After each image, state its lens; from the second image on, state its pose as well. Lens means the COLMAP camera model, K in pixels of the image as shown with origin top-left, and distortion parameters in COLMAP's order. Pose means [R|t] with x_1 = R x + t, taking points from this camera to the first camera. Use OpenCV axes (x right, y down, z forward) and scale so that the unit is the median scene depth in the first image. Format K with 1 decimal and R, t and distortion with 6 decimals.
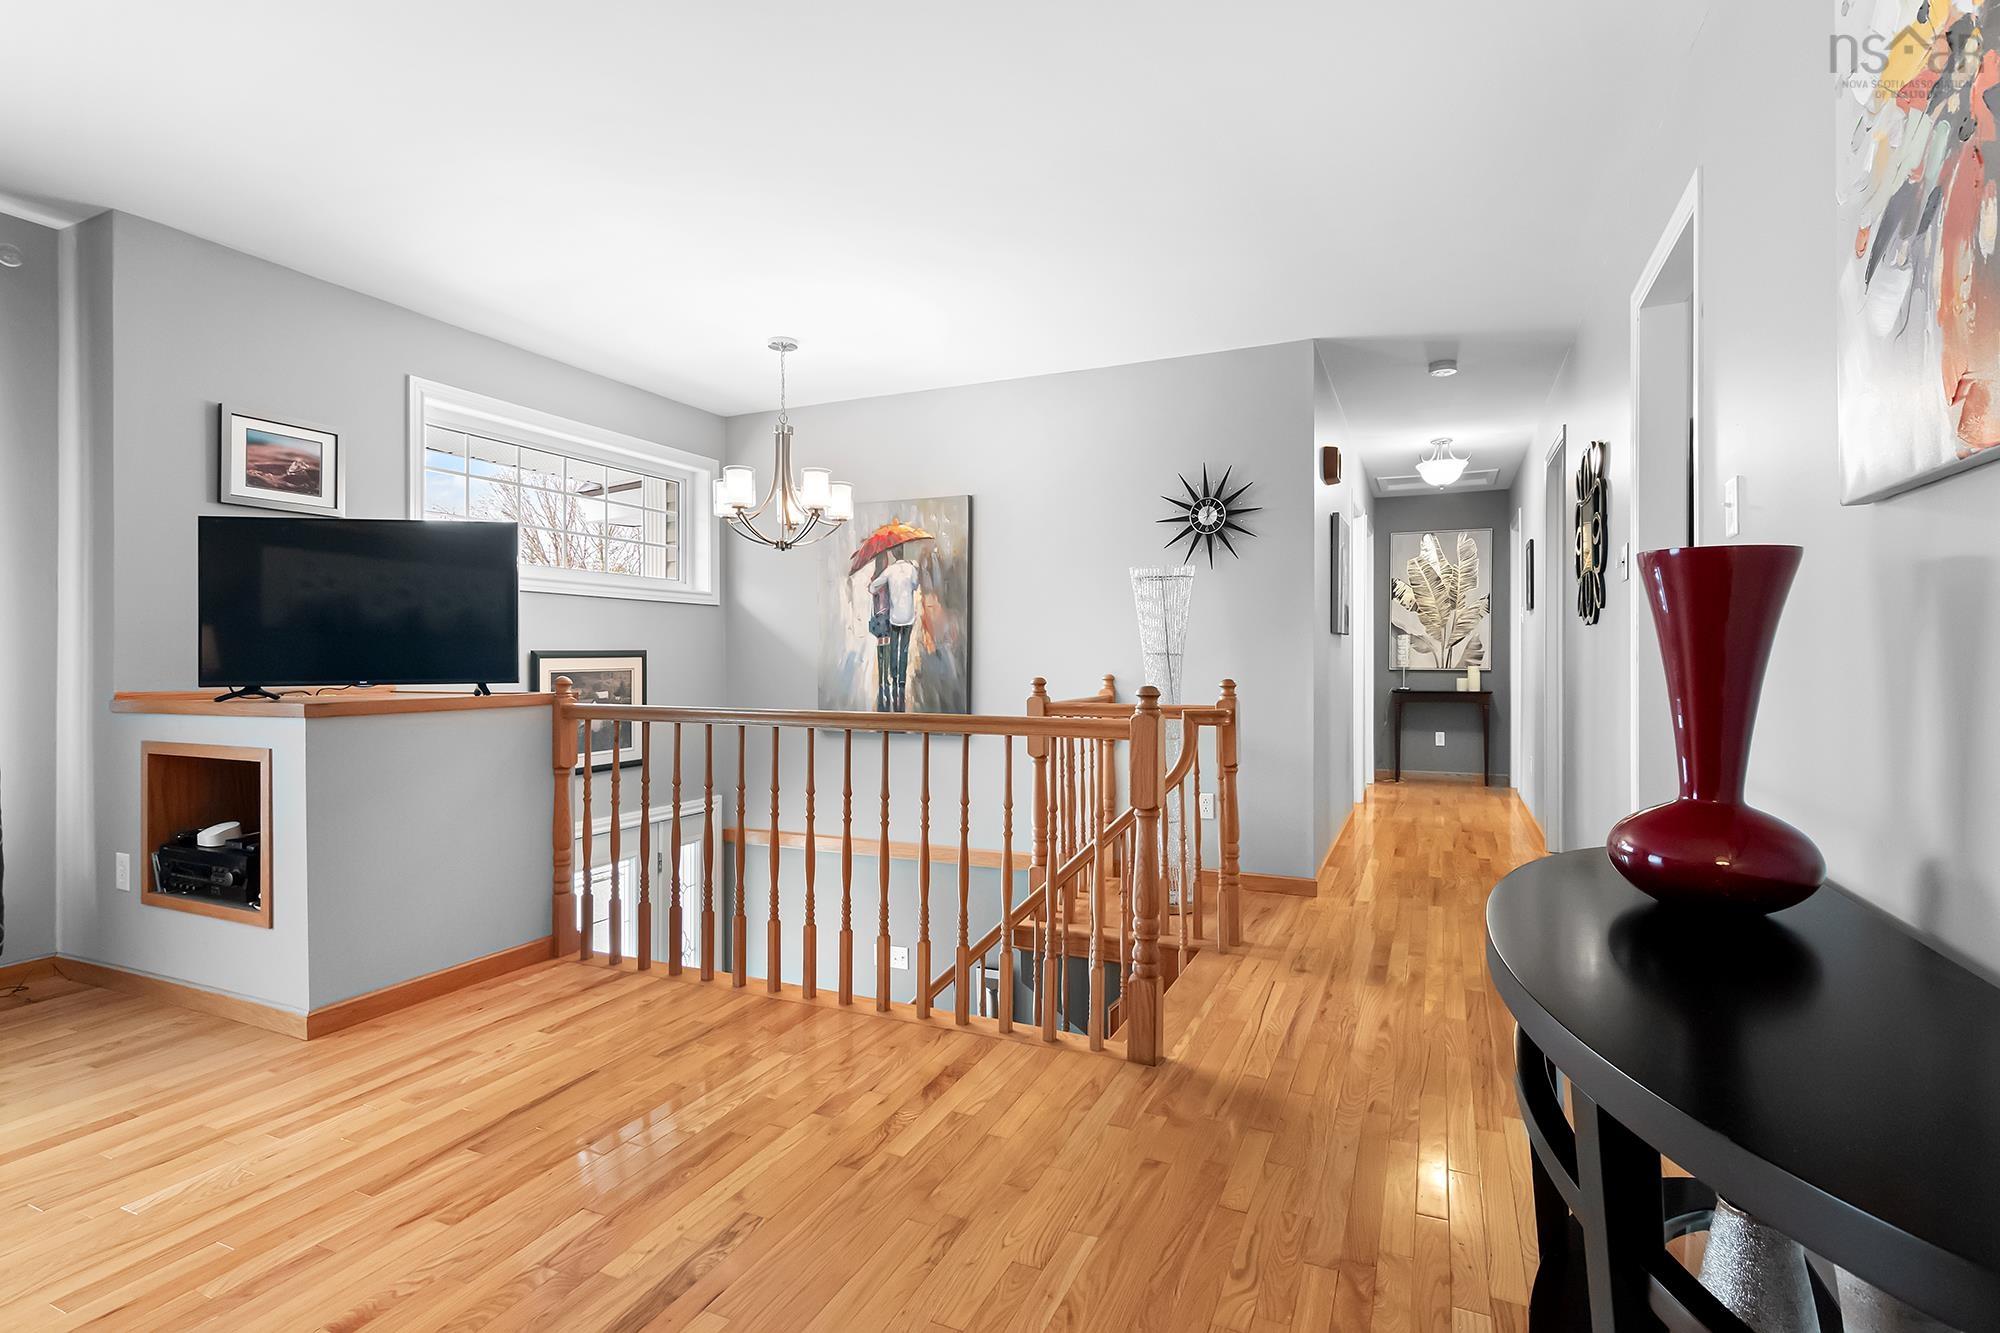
lens RADIAL K [[956.9, 0, 1000.0], [0, 956.9, 666.5], [0, 0, 1]] dist [0.000111, 0.000131]
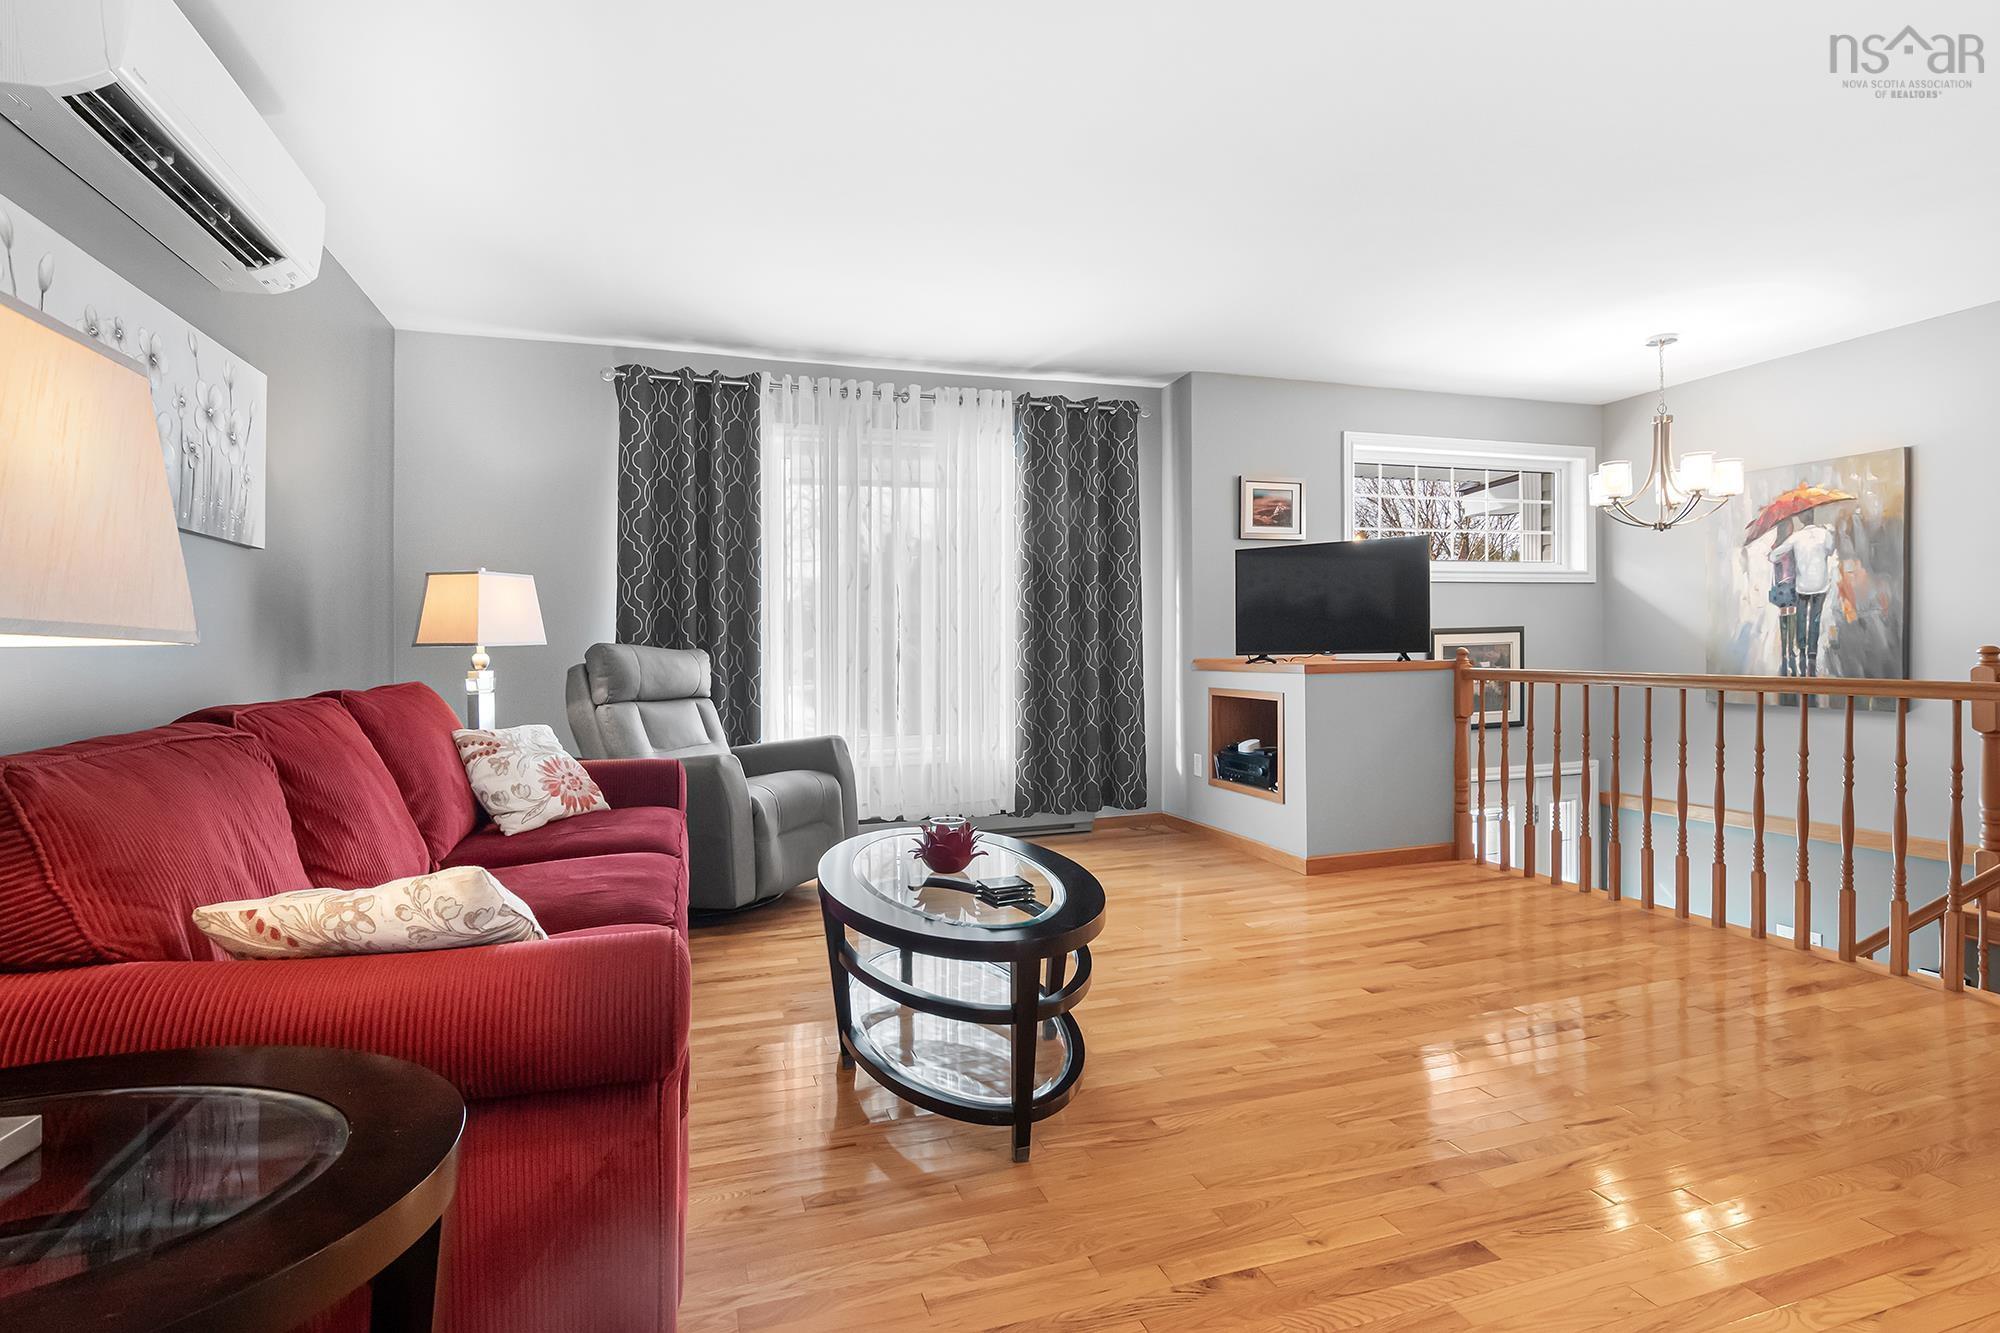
lens RADIAL K [[989.7, 0, 999.0], [0, 989.7, 662.5], [0, 0, 1]] dist [0.000592, 0.007745]
pose [[0.676722, 0.003676, -0.736229, 0.096756], [0.009355, 0.999864, 0.013592, 0.005479], [0.736179, -0.016086, 0.676596, -0.328530]]
